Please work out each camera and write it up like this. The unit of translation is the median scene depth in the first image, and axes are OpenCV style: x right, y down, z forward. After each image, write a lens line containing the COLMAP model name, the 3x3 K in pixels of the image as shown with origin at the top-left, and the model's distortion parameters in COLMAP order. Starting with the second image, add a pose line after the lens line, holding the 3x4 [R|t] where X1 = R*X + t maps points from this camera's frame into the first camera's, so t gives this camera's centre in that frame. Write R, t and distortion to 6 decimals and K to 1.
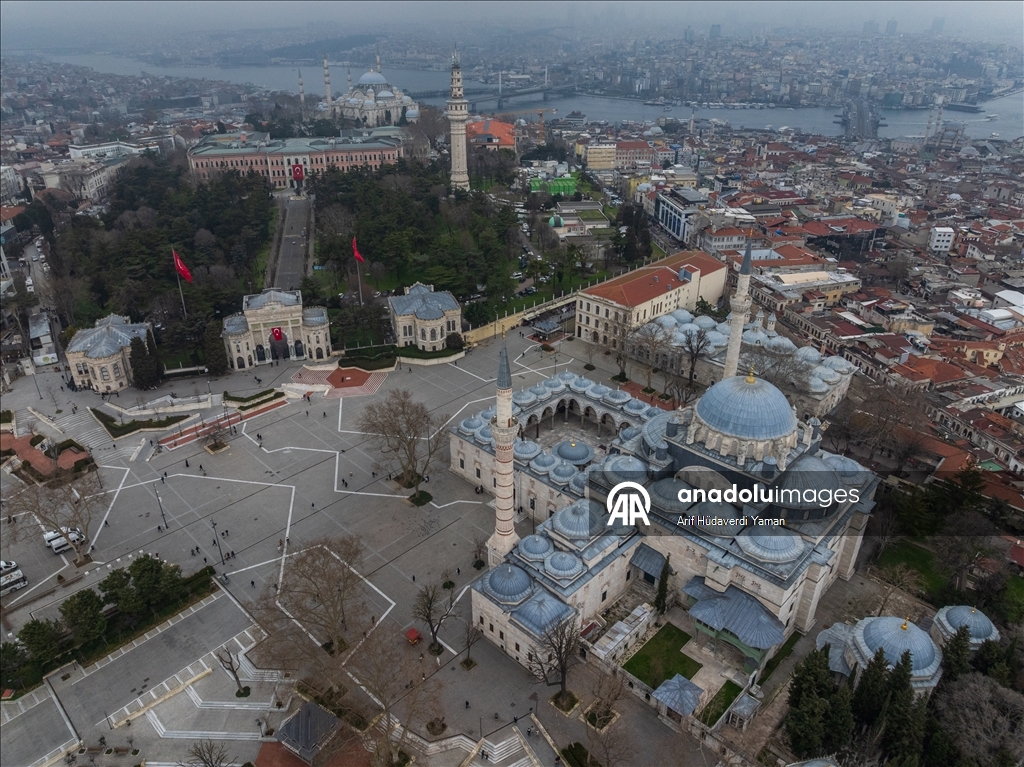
lens RADIAL K [[723.0, 0, 516.4], [0, 723.0, 383.8], [0, 0, 1]] dist [-0.030449, 0.003423]
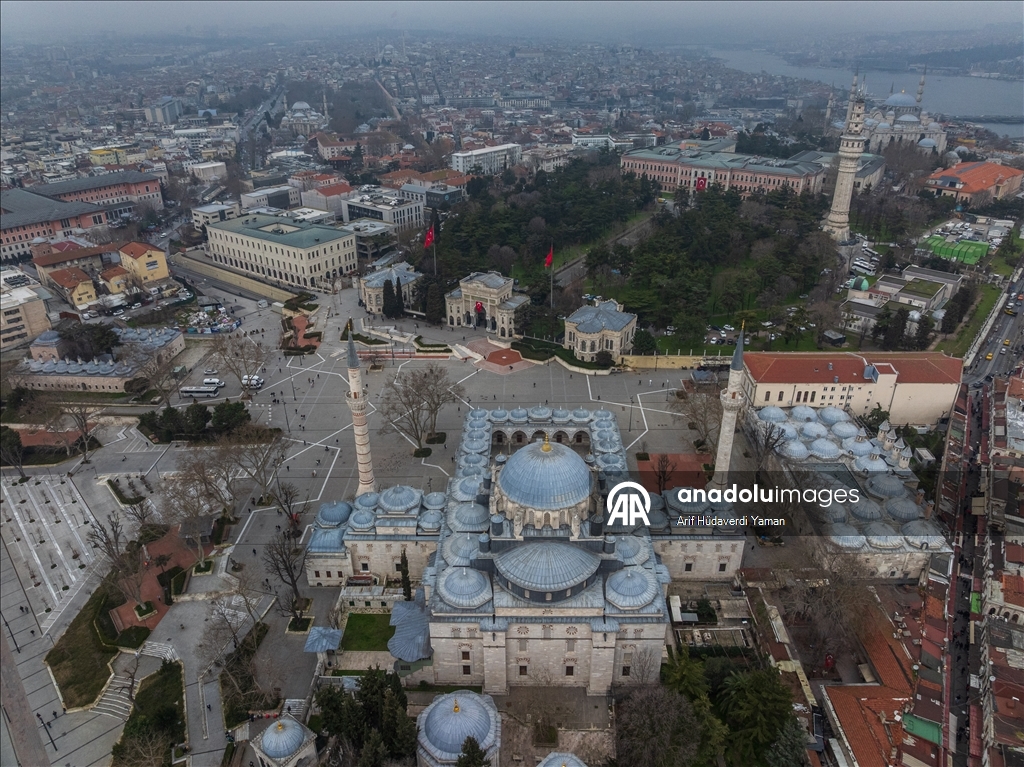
lens RADIAL K [[723.0, 0, 516.4], [0, 723.0, 383.8], [0, 0, 1]] dist [-0.030449, 0.003423]
pose [[0.683967, 0.330774, -0.650213, 0.540941], [-0.328823, 0.935406, 0.129964, -0.121419], [0.651203, 0.124913, 0.748553, 0.111928]]
